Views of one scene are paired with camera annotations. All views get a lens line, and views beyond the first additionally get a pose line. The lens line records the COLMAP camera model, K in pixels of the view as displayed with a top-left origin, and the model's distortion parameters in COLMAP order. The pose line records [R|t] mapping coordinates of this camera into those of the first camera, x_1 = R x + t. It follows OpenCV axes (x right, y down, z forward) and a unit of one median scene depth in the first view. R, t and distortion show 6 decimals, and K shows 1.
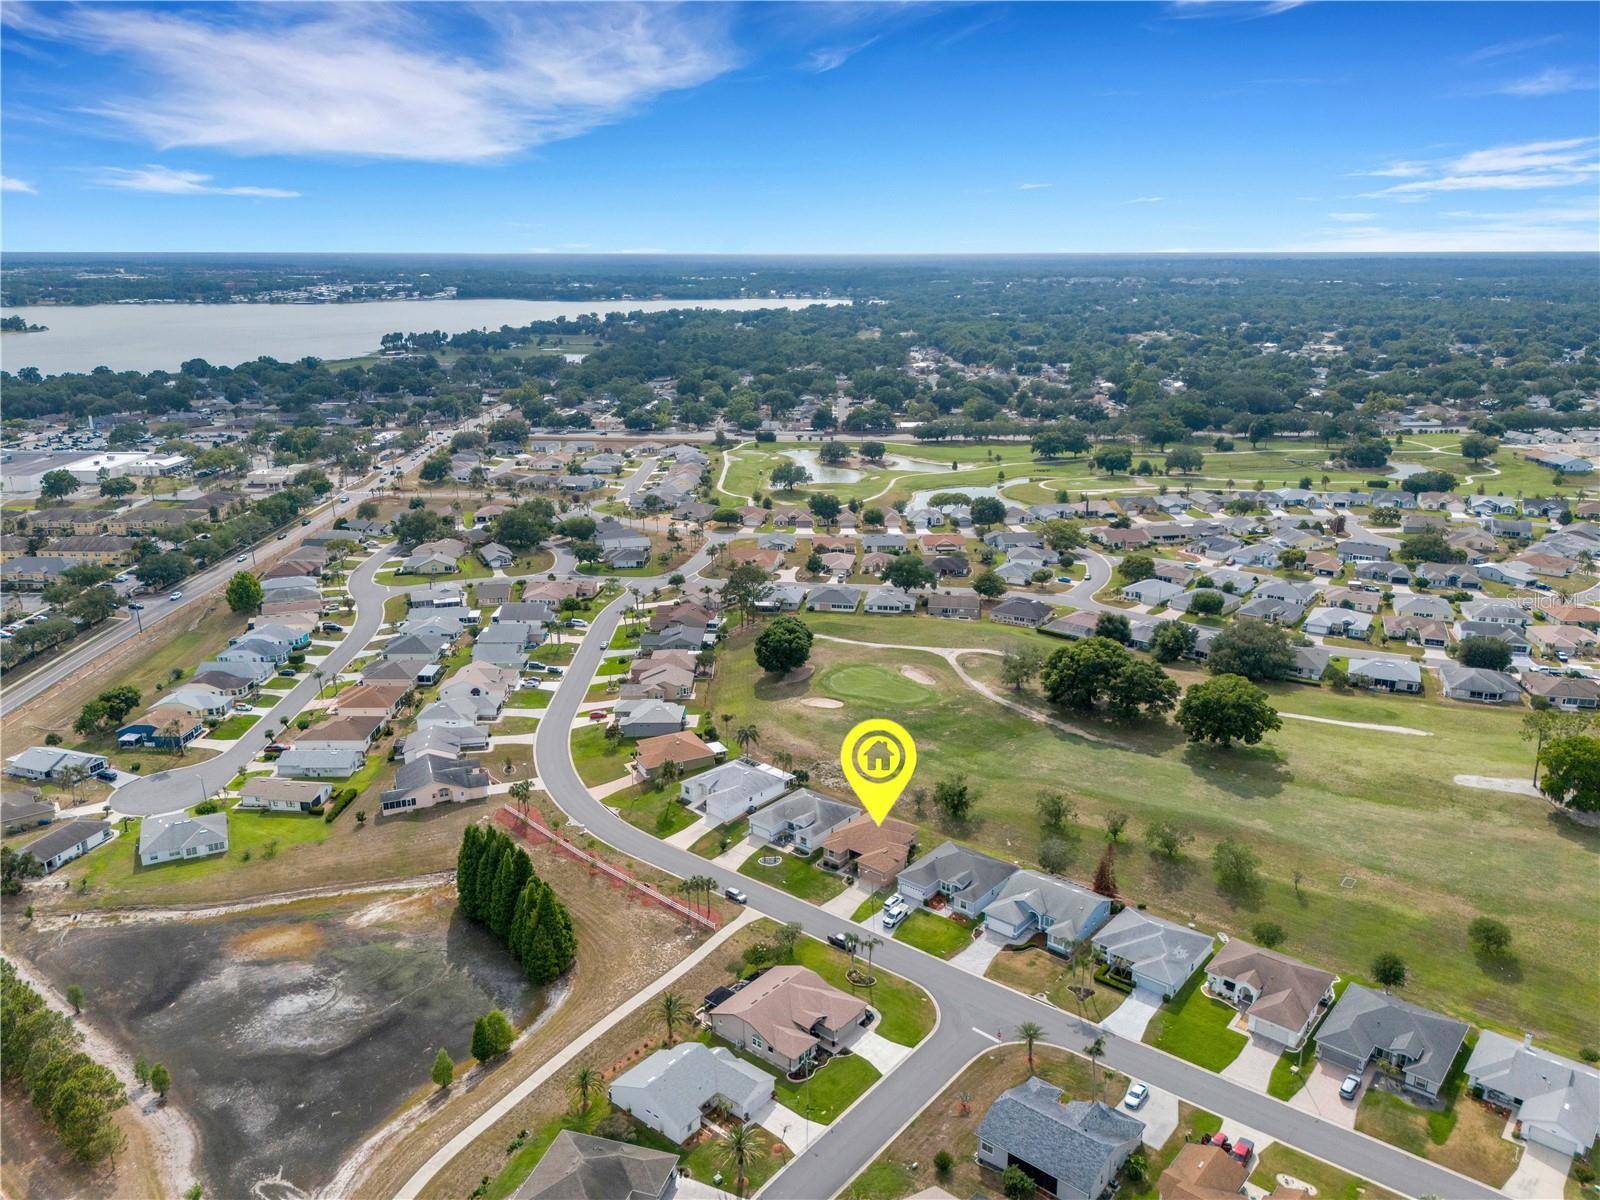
lens RADIAL K [[1184.5, 0, 808.8], [0, 1184.5, 621.3], [0, 0, 1]] dist [0.079172, -0.084216]
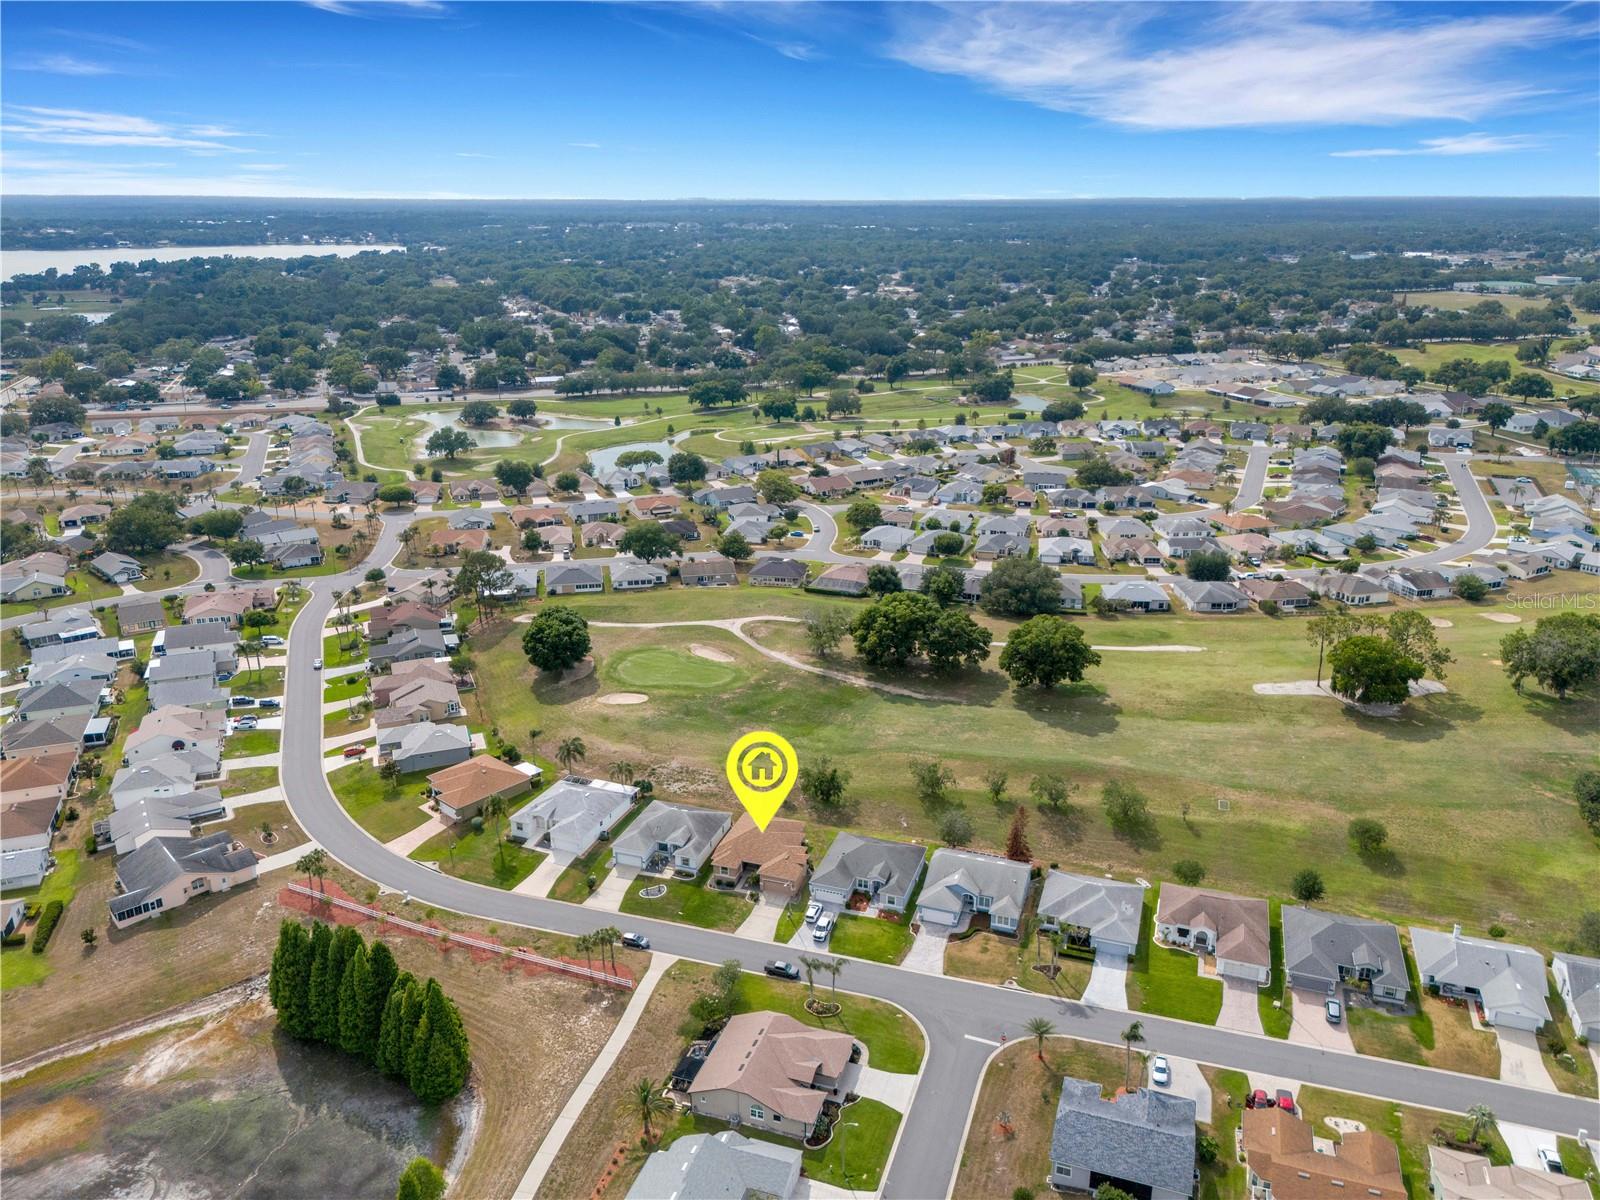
lens RADIAL K [[1184.5, 0, 808.8], [0, 1184.5, 621.3], [0, 0, 1]] dist [0.079172, -0.084216]
pose [[0.934639, -0.118311, 0.335340, -0.154699], [0.104324, 0.992763, 0.059488, -0.028320], [-0.339952, -0.020616, 0.940217, 0.111946]]
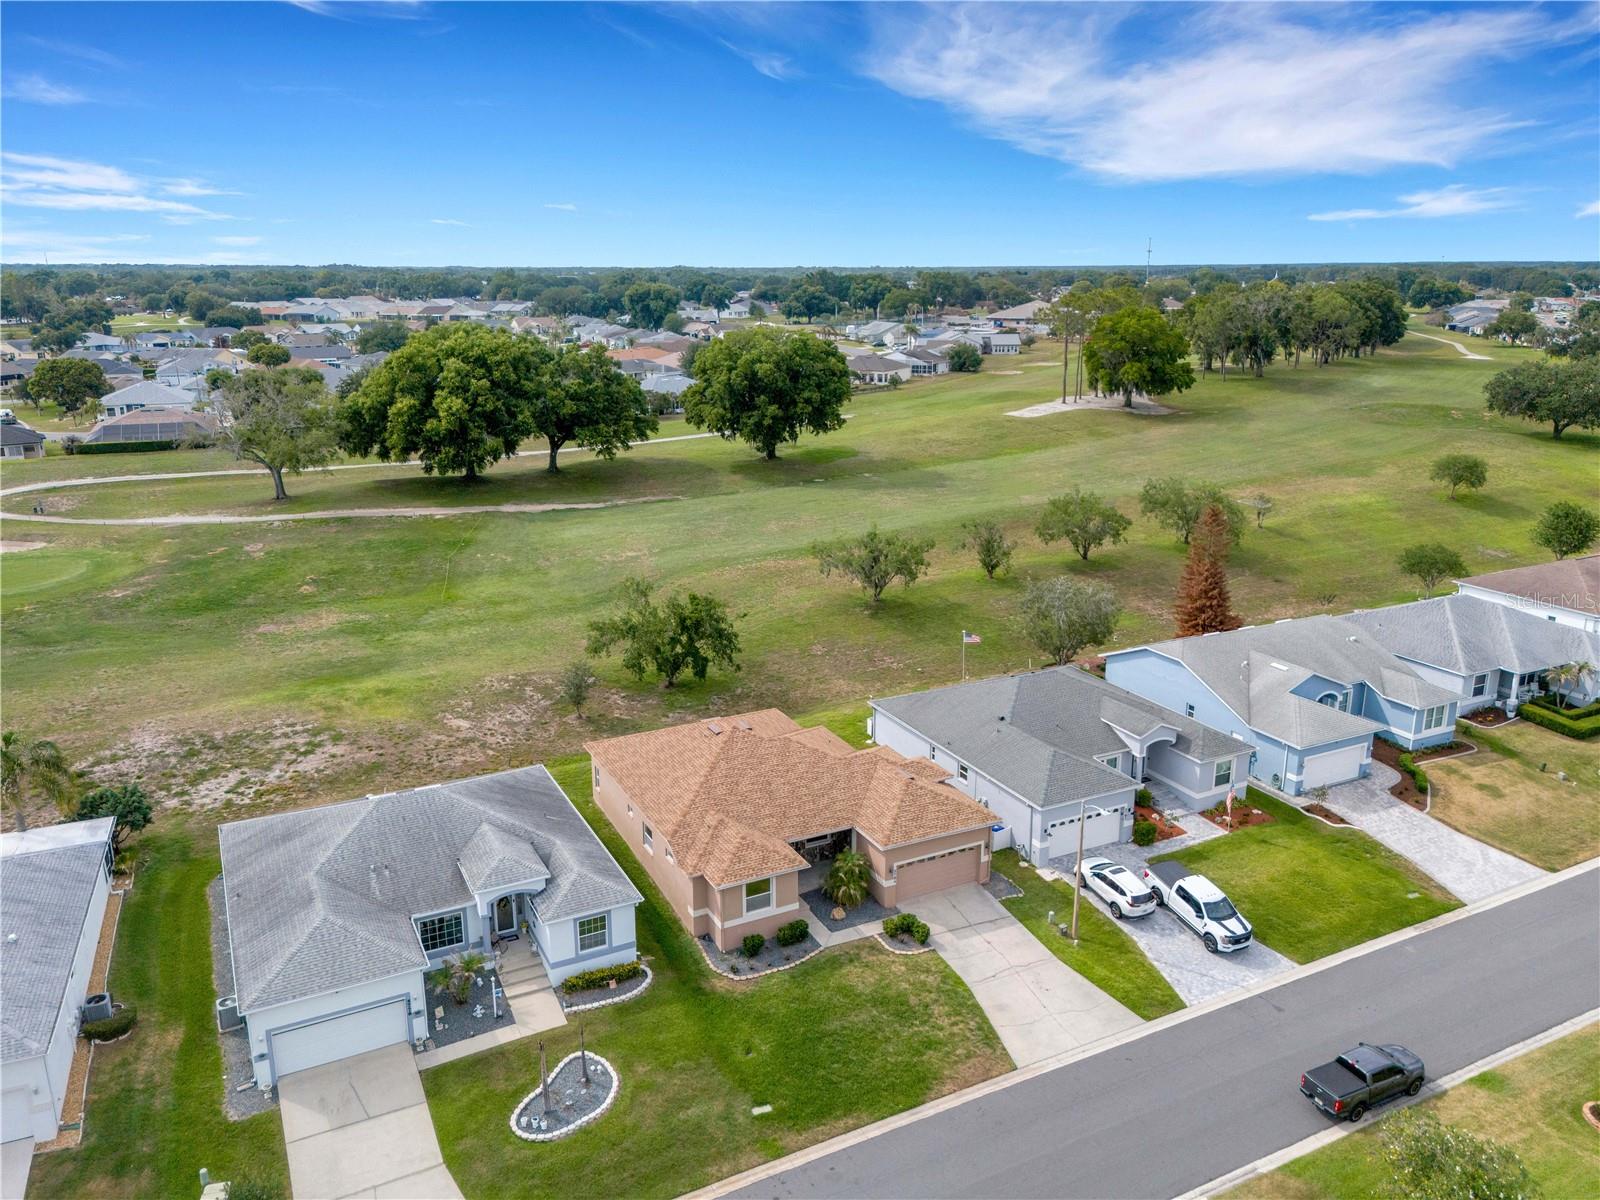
lens RADIAL K [[1201.9, 0, 804.6], [0, 1201.9, 619.0], [0, 0, 1]] dist [0.081124, -0.084609]
pose [[0.398294, -0.260922, 0.879364, -0.136991], [0.279458, 0.947629, 0.154601, 0.084311], [-0.873650, 0.184169, 0.450352, 0.679536]]
